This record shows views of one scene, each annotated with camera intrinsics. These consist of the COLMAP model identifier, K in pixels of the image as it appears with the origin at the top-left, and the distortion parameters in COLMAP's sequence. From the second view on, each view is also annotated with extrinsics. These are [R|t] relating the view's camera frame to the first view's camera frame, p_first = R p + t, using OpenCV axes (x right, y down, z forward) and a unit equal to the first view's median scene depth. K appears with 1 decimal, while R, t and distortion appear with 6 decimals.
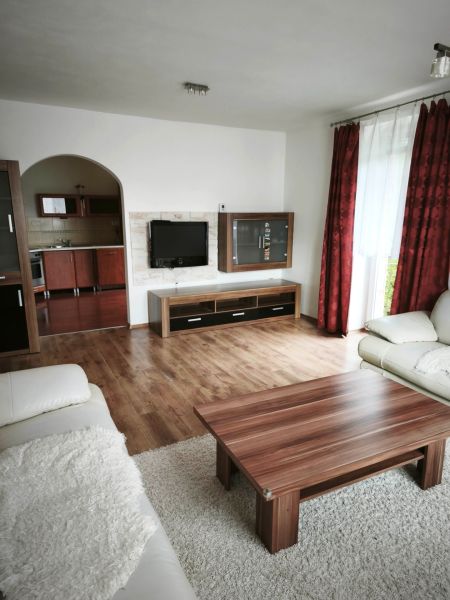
lens RADIAL K [[400.9, 0, 225.0], [0, 400.9, 300.0], [0, 0, 1]] dist [0.005710, 0.001195]
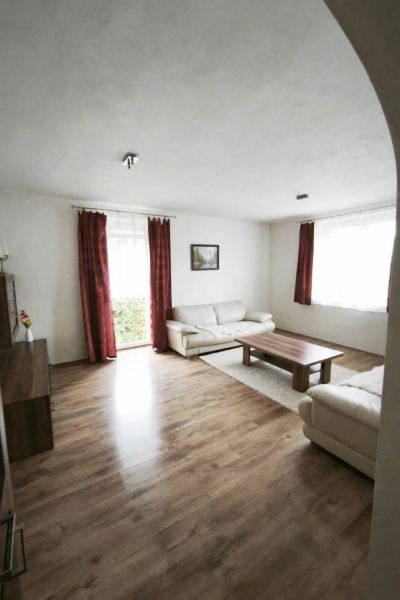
lens RADIAL K [[253.7, 0, 200.0], [0, 253.7, 300.0], [0, 0, 1]] dist [-0.000393, -0.000117]
pose [[-0.084091, -0.127345, 0.988287, -0.787380], [0.219196, 0.965143, 0.143014, -0.226906], [-0.972050, 0.228655, -0.053246, 0.927216]]
